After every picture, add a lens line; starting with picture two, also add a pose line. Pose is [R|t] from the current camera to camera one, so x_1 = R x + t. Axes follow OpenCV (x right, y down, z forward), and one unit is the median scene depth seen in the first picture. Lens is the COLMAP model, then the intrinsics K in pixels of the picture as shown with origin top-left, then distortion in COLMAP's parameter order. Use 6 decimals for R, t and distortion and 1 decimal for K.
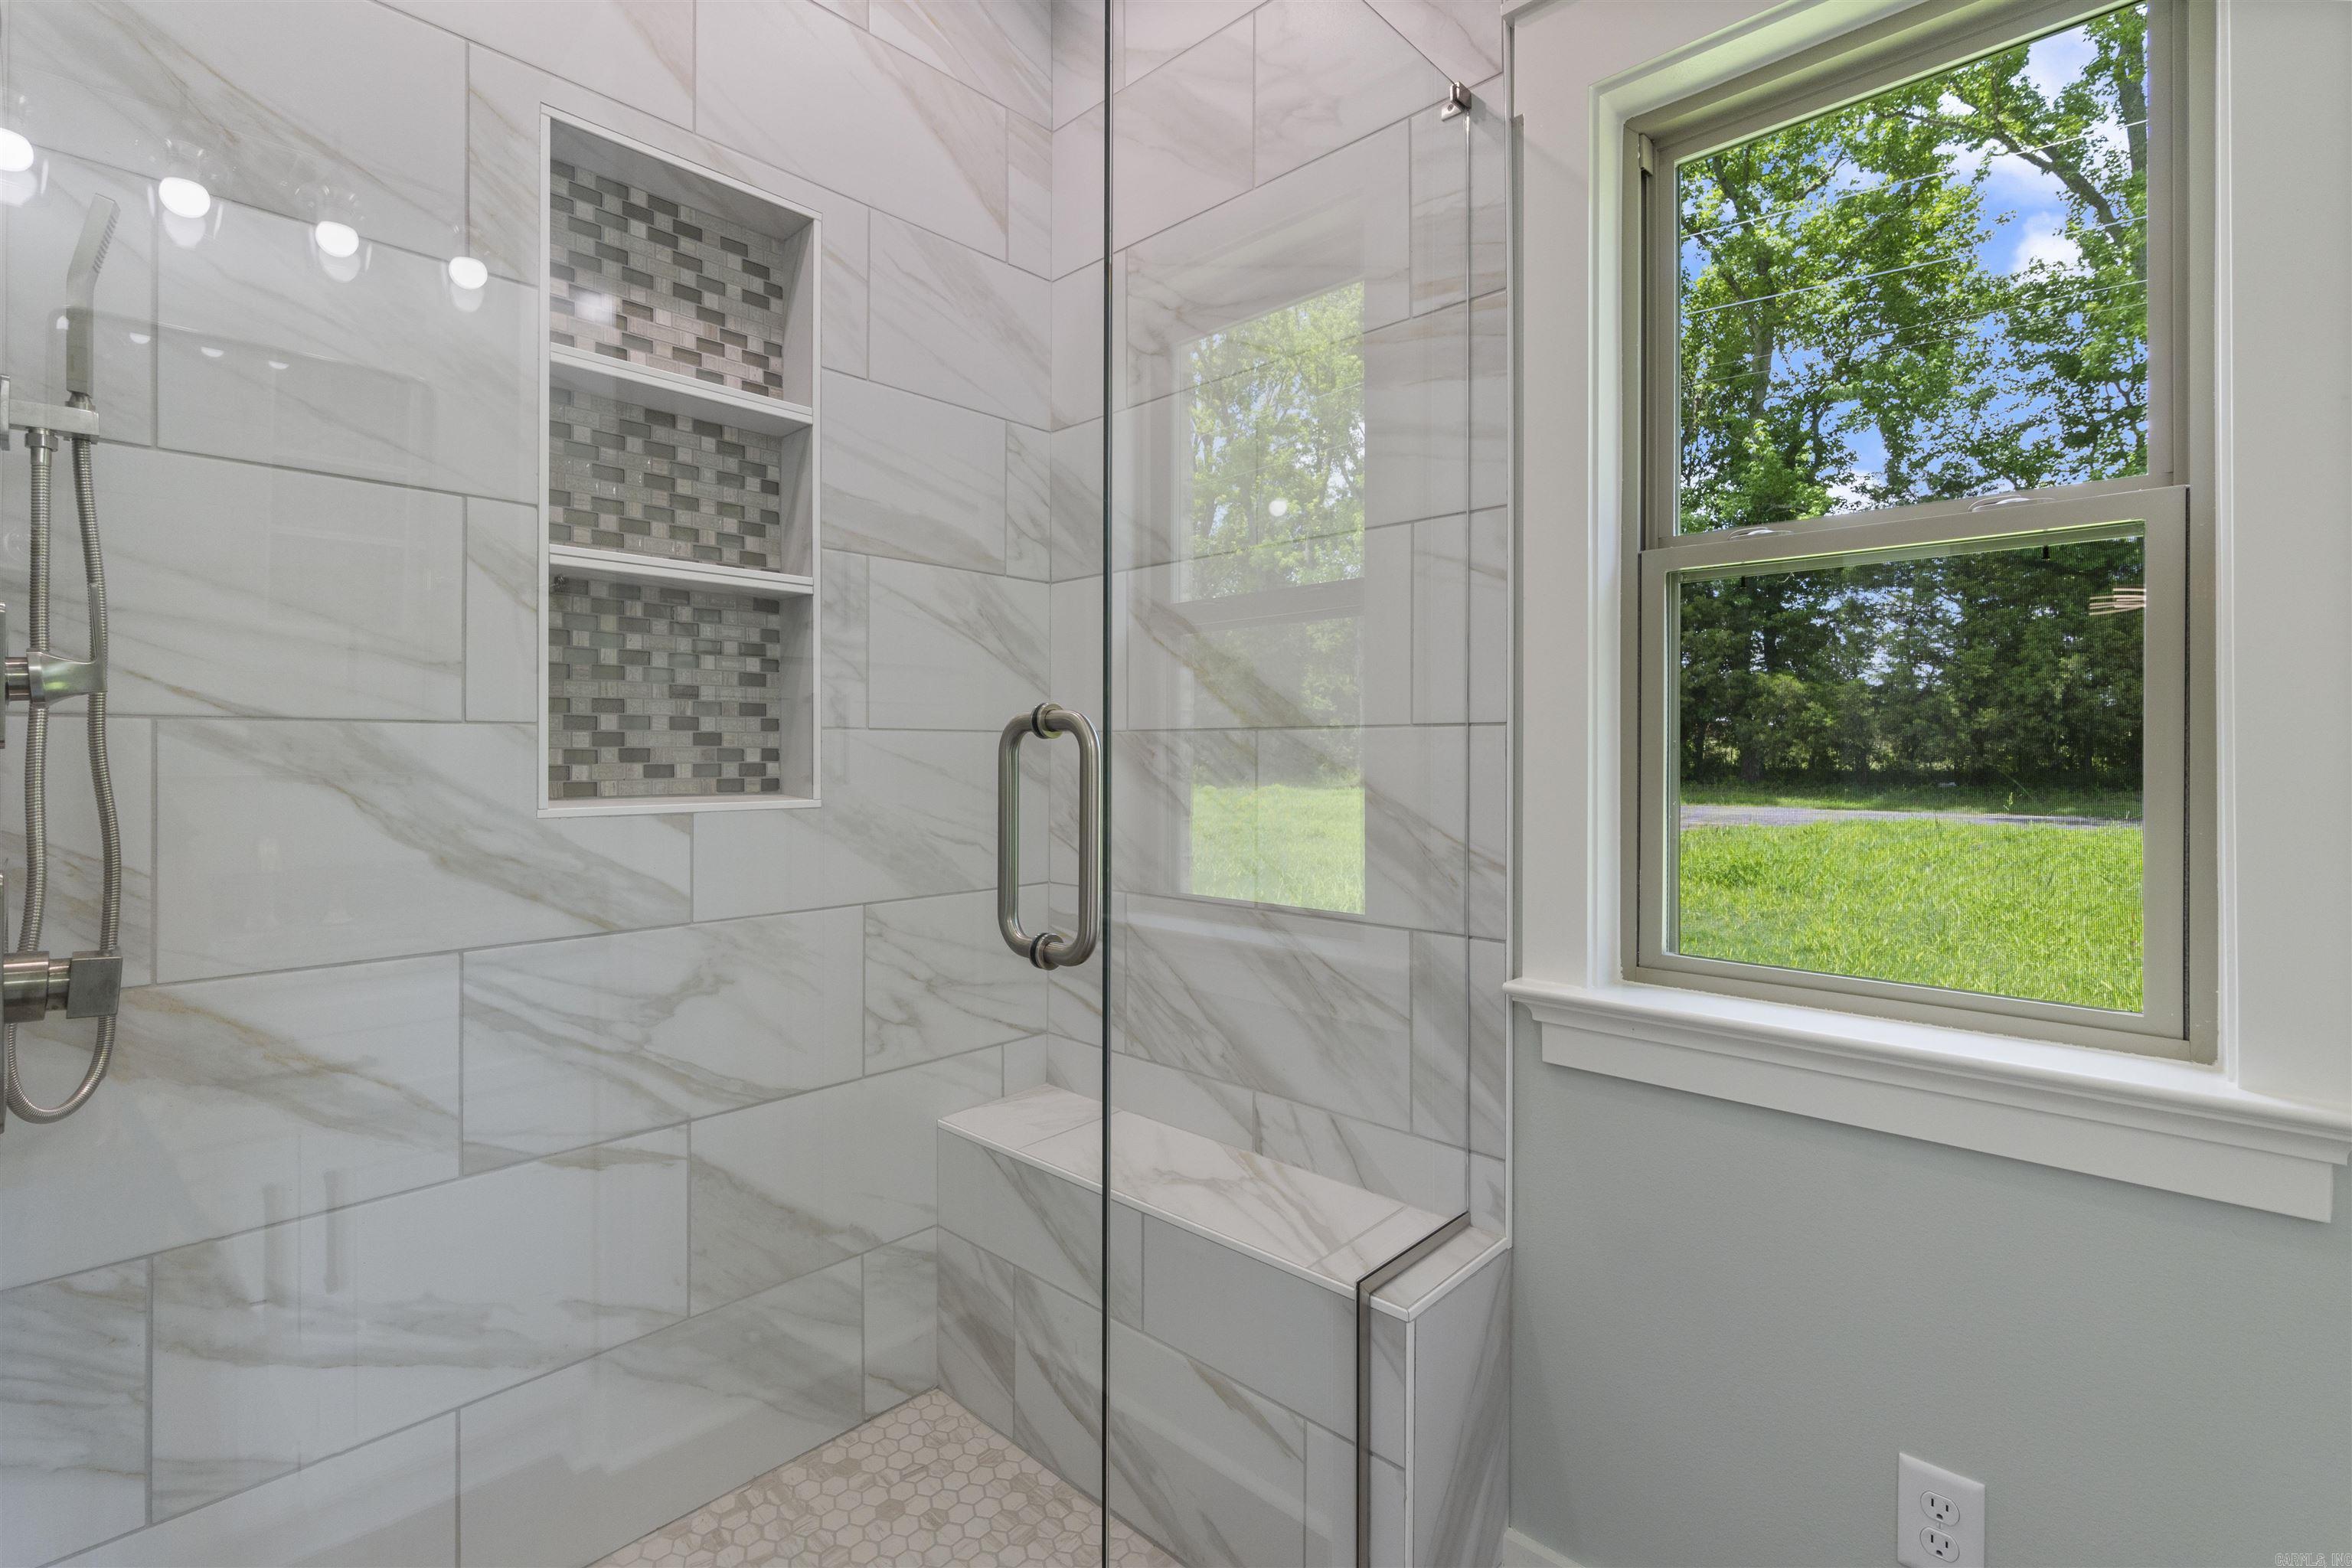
lens RADIAL K [[1019.2, 0, 1167.5], [0, 1019.2, 760.7], [0, 0, 1]] dist [-0.008124, 0.002351]
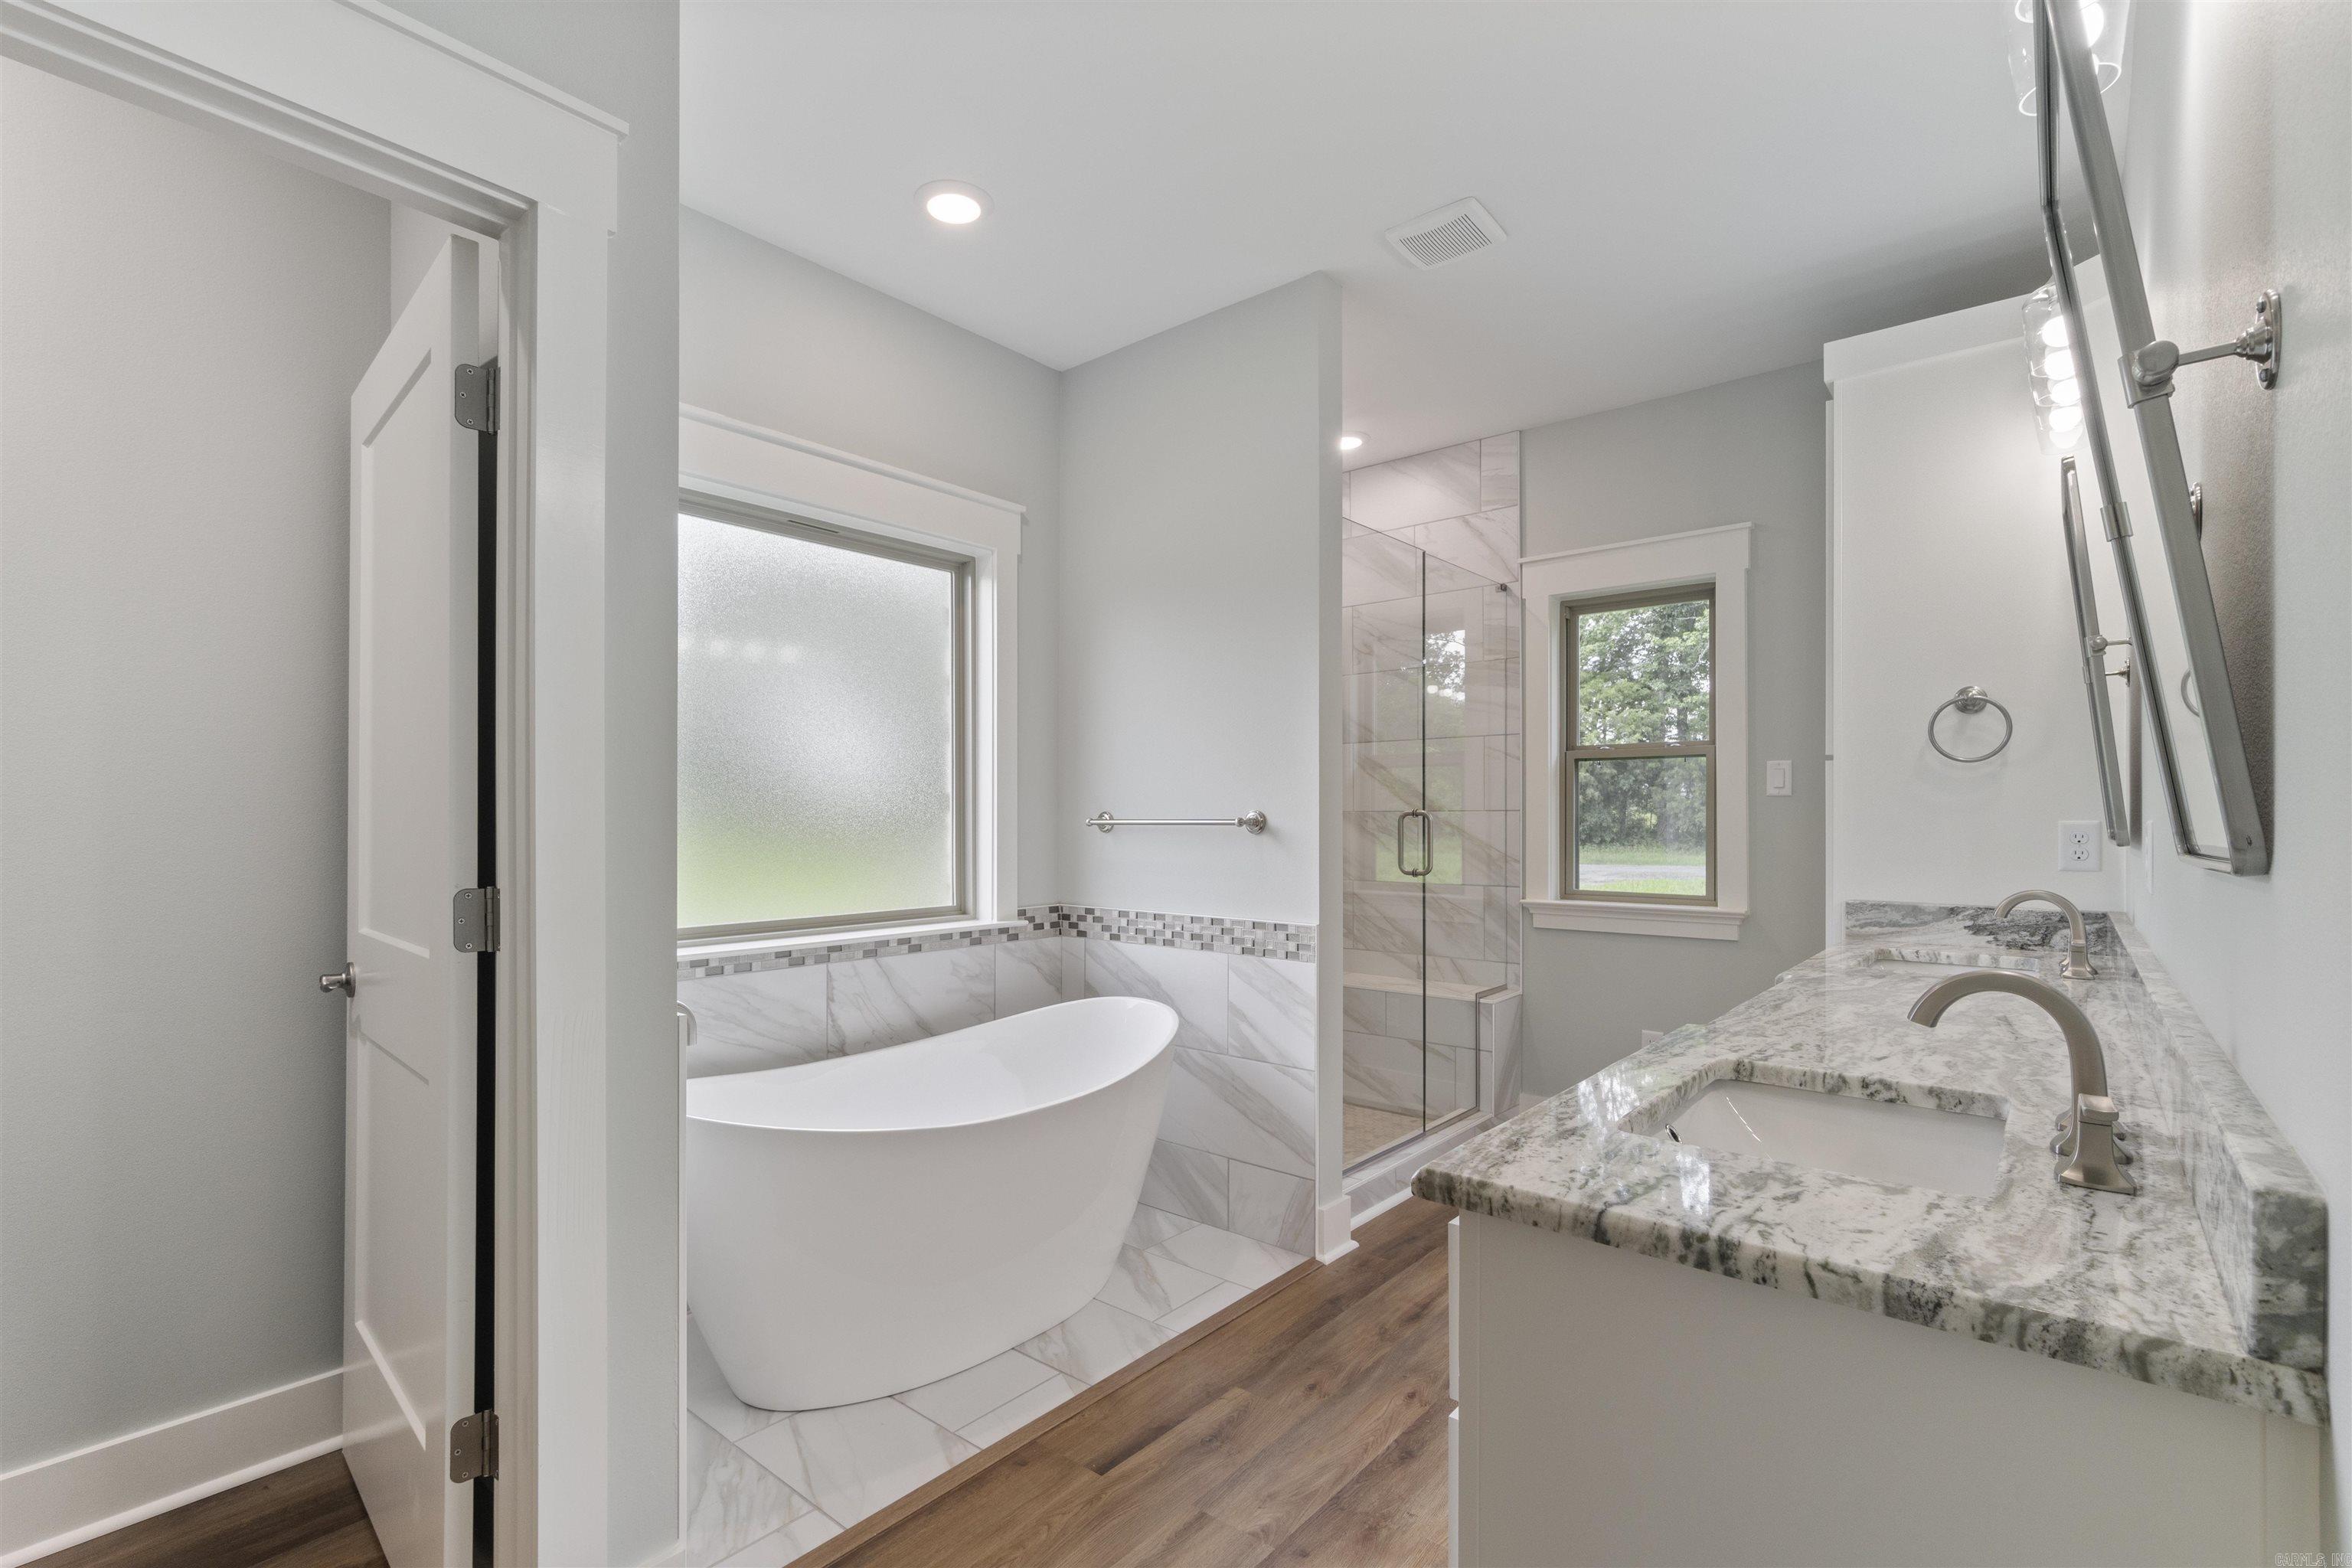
lens RADIAL K [[1019.2, 0, 1166.4], [0, 1019.2, 827.5], [0, 0, 1]] dist [-0.008124, 0.002351]
pose [[0.998410, -0.002324, 0.056324, -0.789875], [0.002284, 0.999997, 0.000778, 0.006383], [-0.056326, -0.000648, 0.998412, -1.734260]]
